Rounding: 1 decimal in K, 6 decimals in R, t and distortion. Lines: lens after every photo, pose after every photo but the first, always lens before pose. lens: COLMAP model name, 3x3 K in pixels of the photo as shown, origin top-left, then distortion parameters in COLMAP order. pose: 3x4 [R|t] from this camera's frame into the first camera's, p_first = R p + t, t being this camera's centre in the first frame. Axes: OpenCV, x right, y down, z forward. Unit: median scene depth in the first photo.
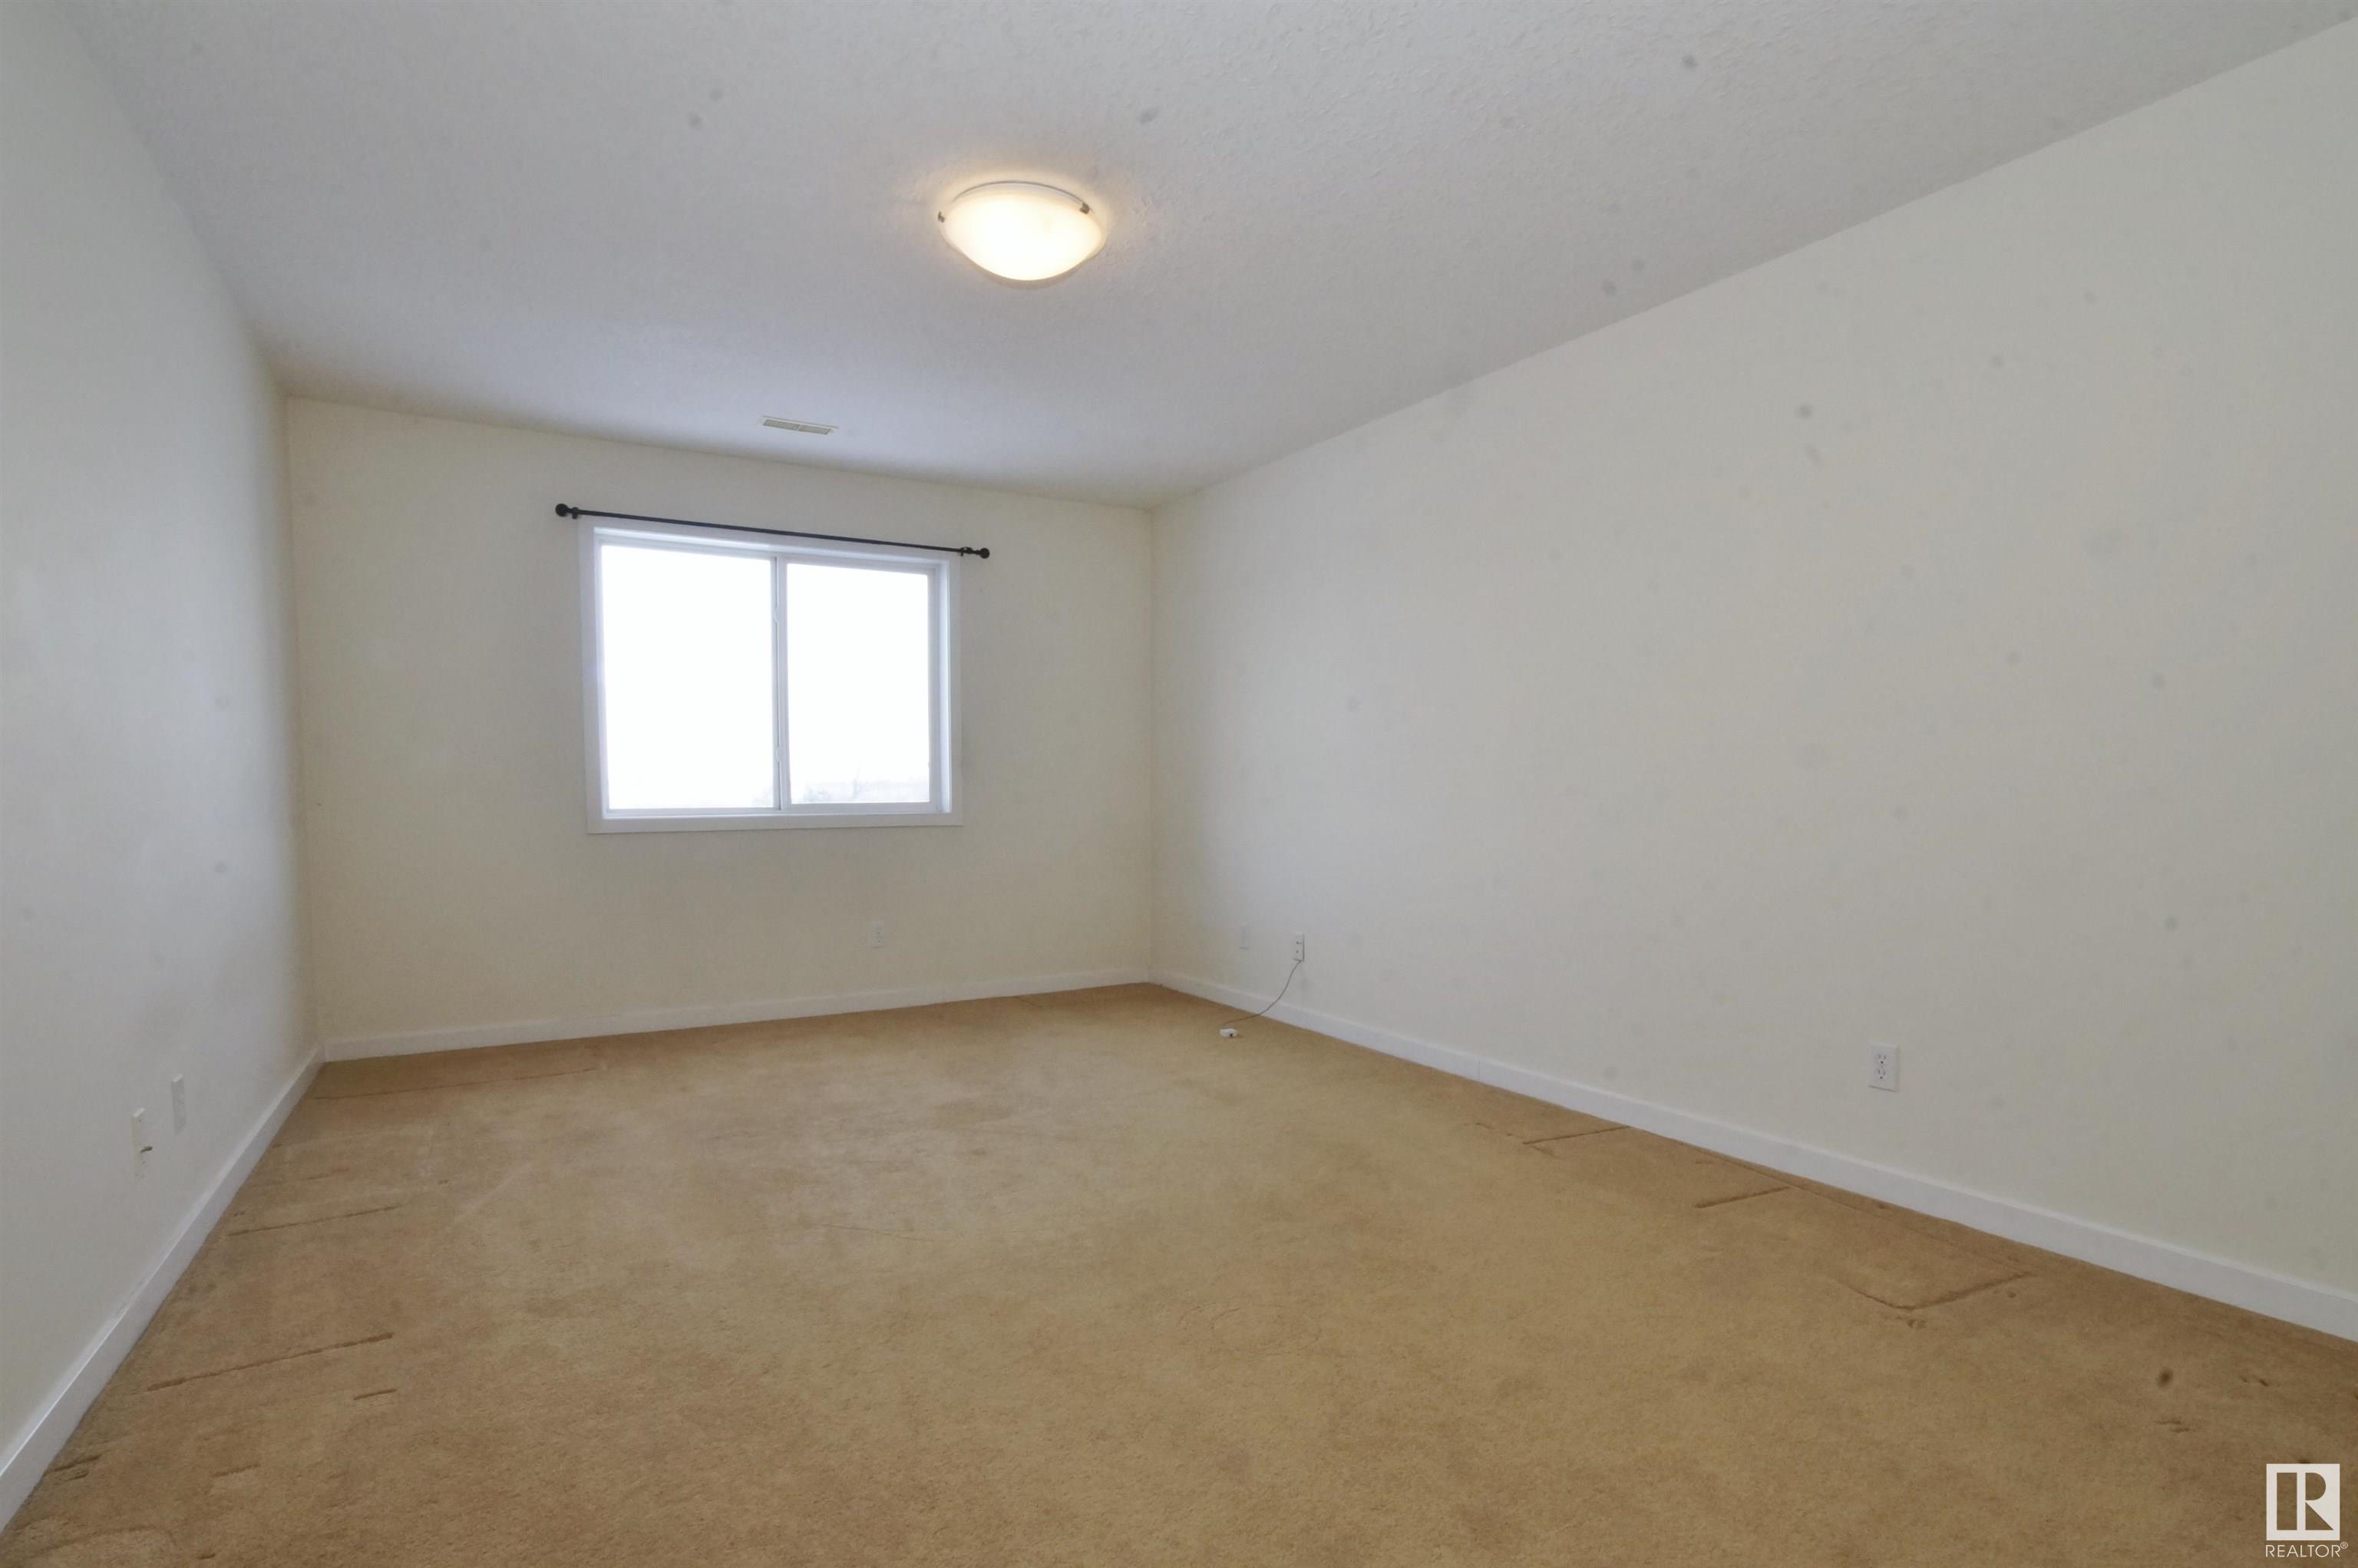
lens RADIAL K [[1156.5, 0, 1206.6], [0, 1156.5, 858.3], [0, 0, 1]] dist [-0.073522, 0.039021]
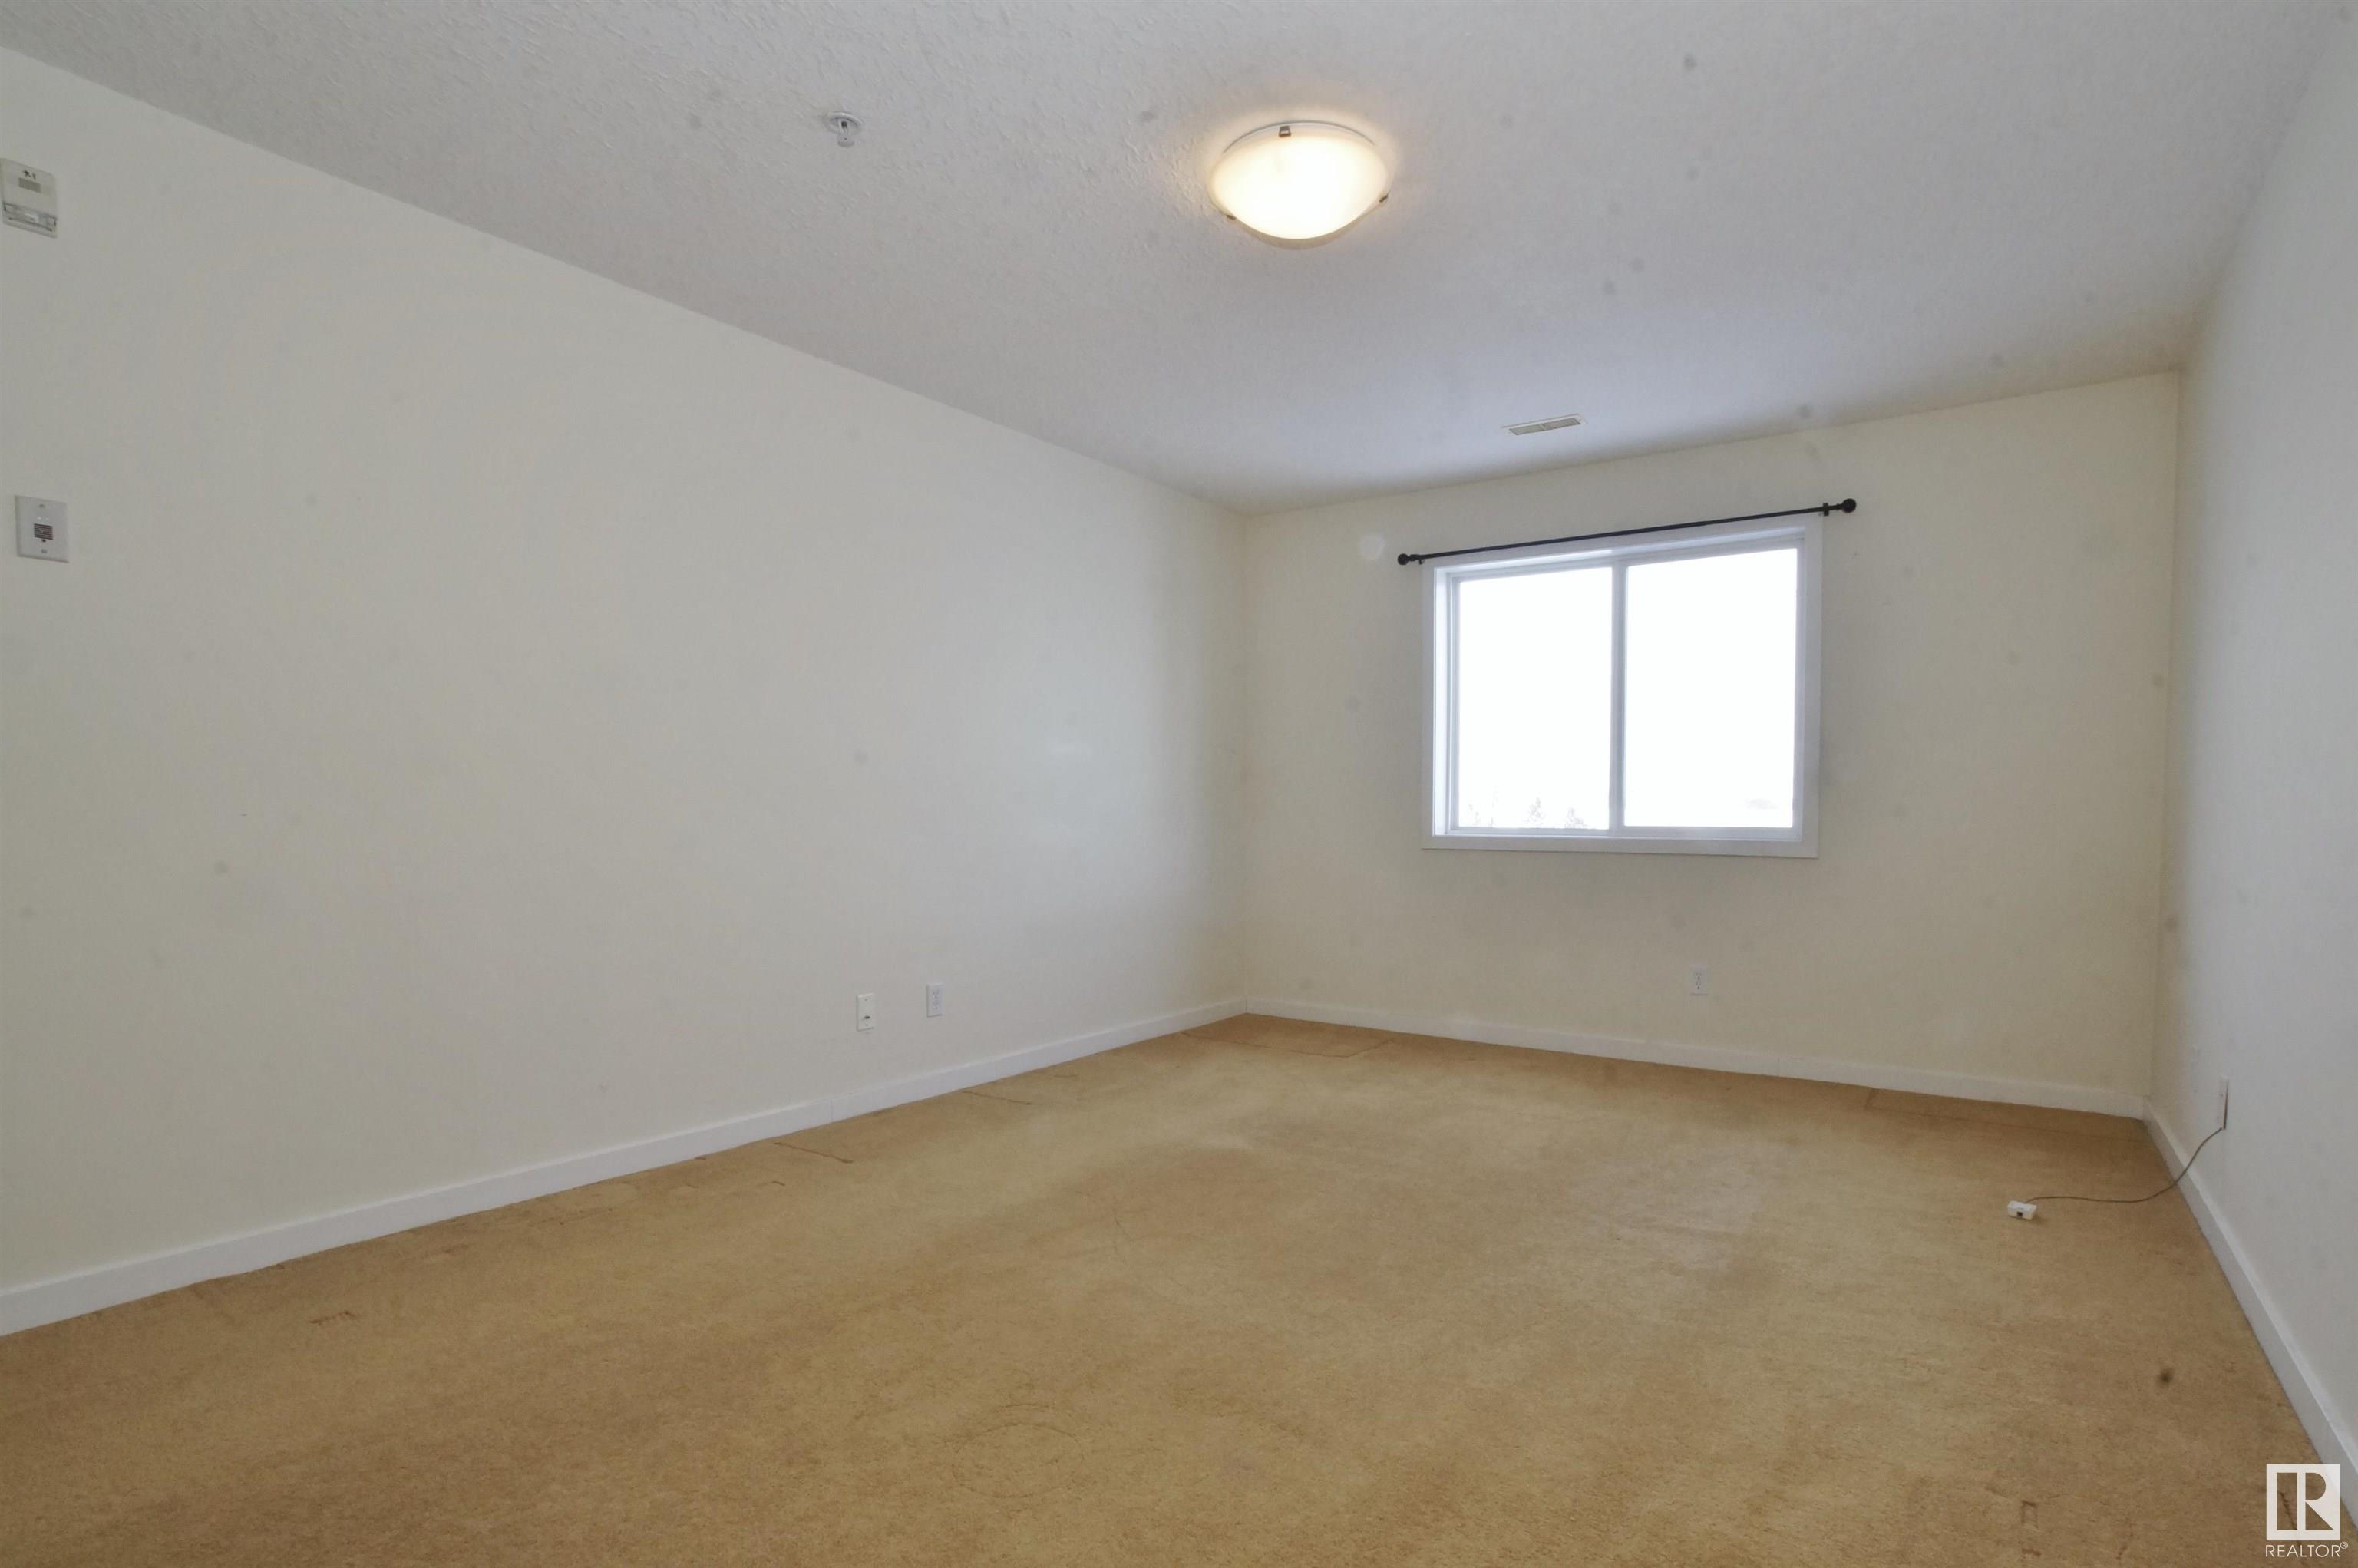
lens RADIAL K [[1156.5, 0, 1206.6], [0, 1156.5, 858.3], [0, 0, 1]] dist [-0.073522, 0.039021]
pose [[0.395702, 0.040530, -0.917484, 0.362146], [-0.062747, 0.997884, 0.017020, -0.017040], [0.916233, 0.050834, 0.397408, 0.337226]]
